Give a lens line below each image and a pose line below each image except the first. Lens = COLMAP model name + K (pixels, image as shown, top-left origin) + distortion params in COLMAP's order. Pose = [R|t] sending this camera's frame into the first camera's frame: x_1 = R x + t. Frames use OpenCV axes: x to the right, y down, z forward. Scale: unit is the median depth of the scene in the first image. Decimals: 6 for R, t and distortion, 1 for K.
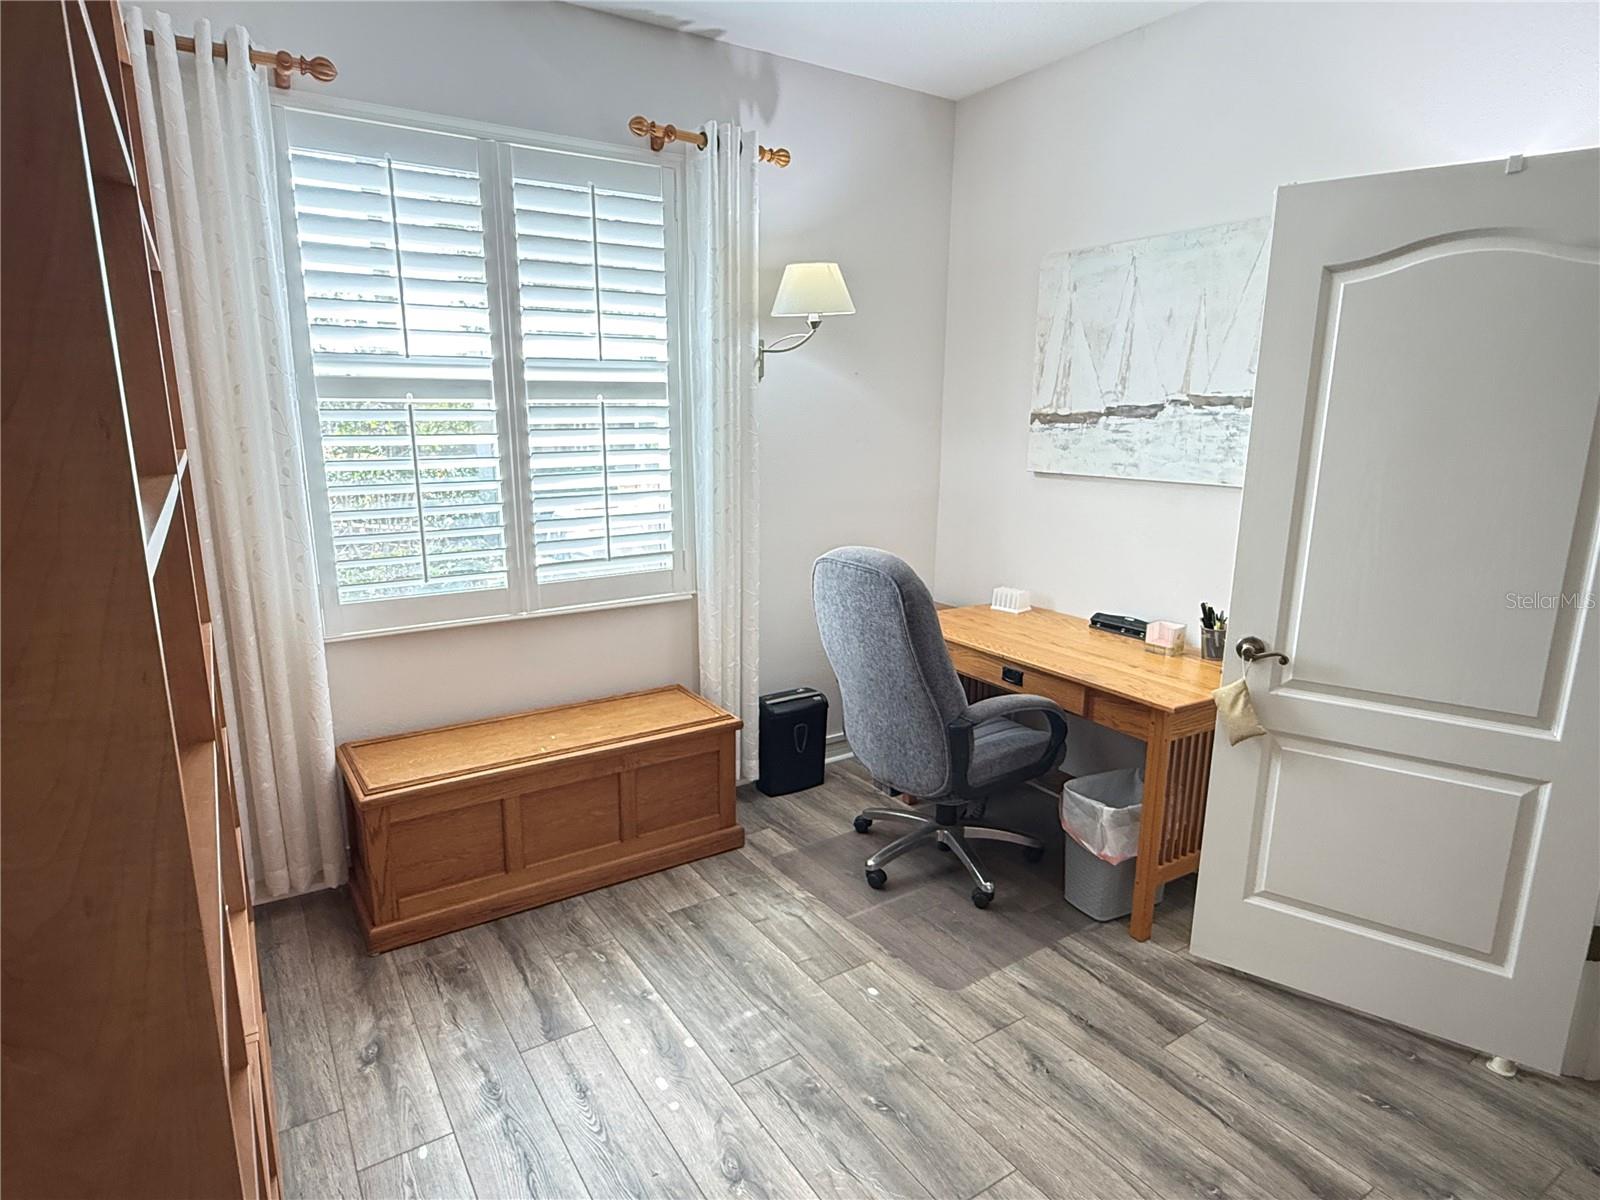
lens RADIAL K [[896.9, 0, 787.9], [0, 896.9, 601.1], [0, 0, 1]] dist [0.003637, -0.004159]
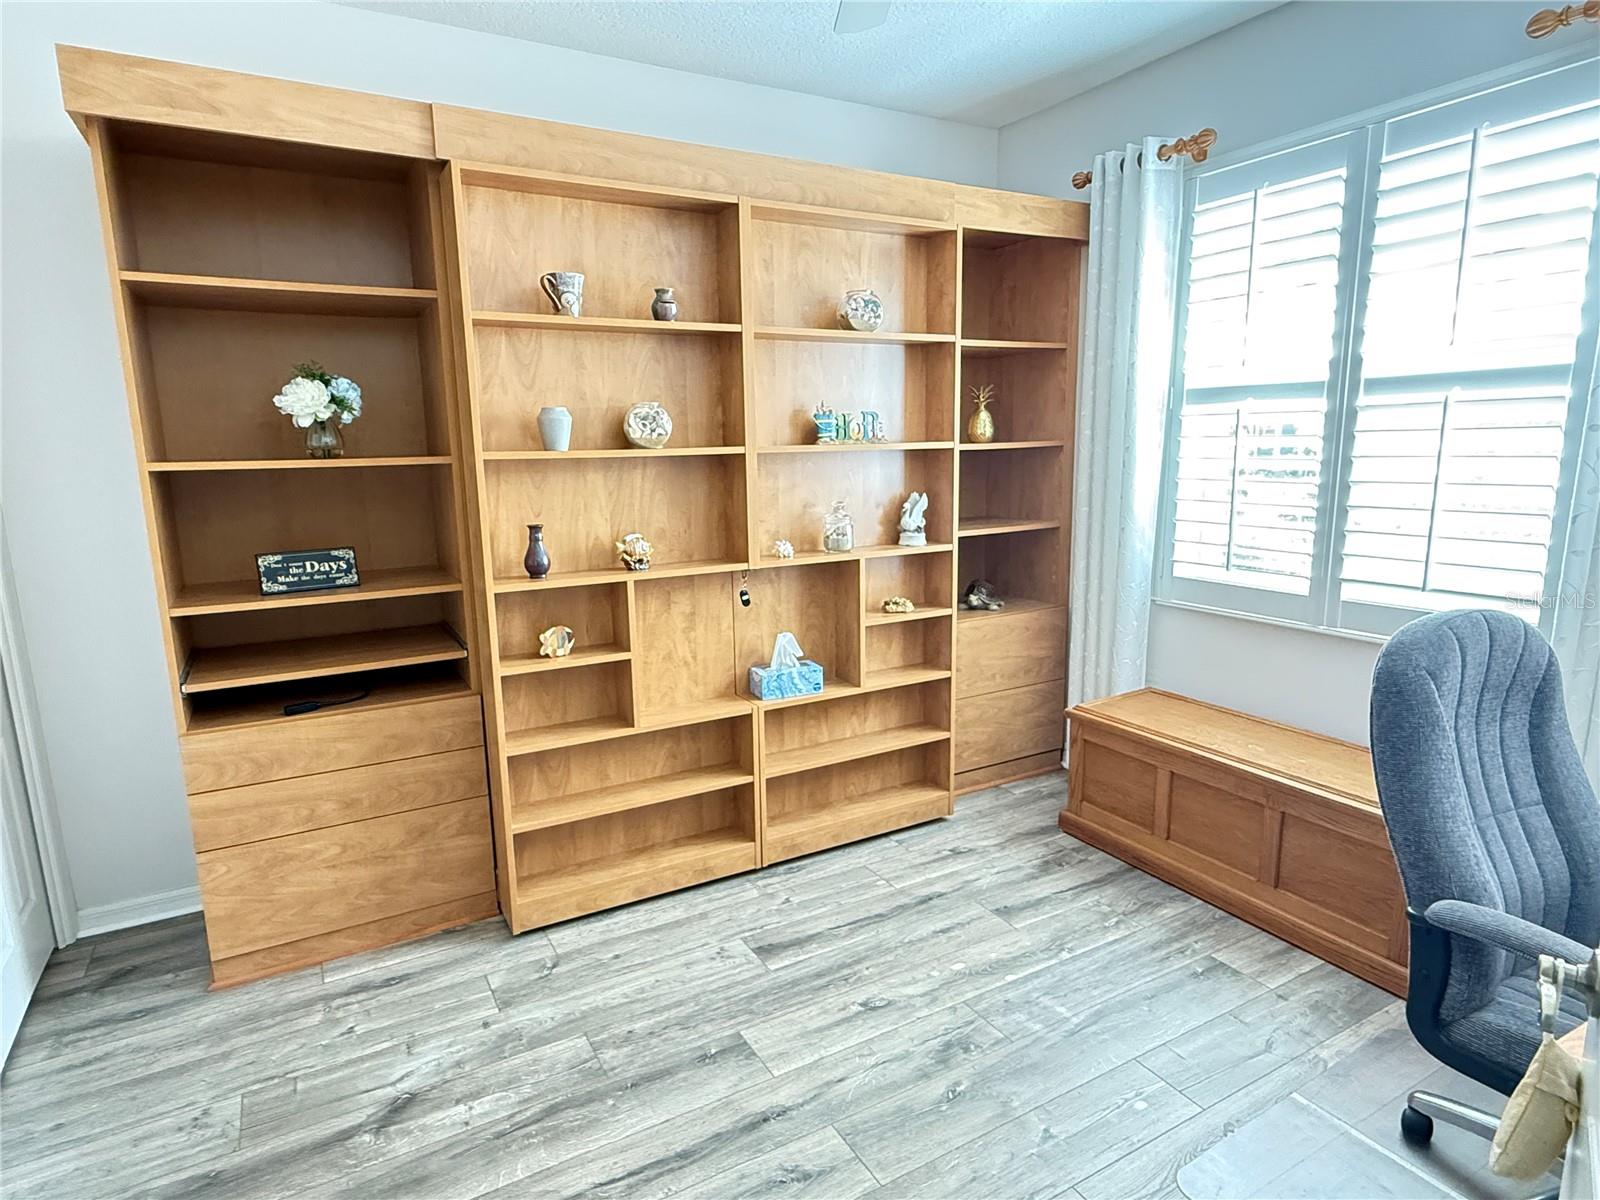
lens RADIAL K [[896.9, 0, 797.6], [0, 896.9, 602.0], [0, 0, 1]] dist [0.003637, -0.004159]
pose [[-0.058268, 0.177906, -0.982321, 0.720485], [-0.193567, 0.963305, 0.185943, -0.088005], [0.979355, 0.200979, -0.021693, 0.528456]]
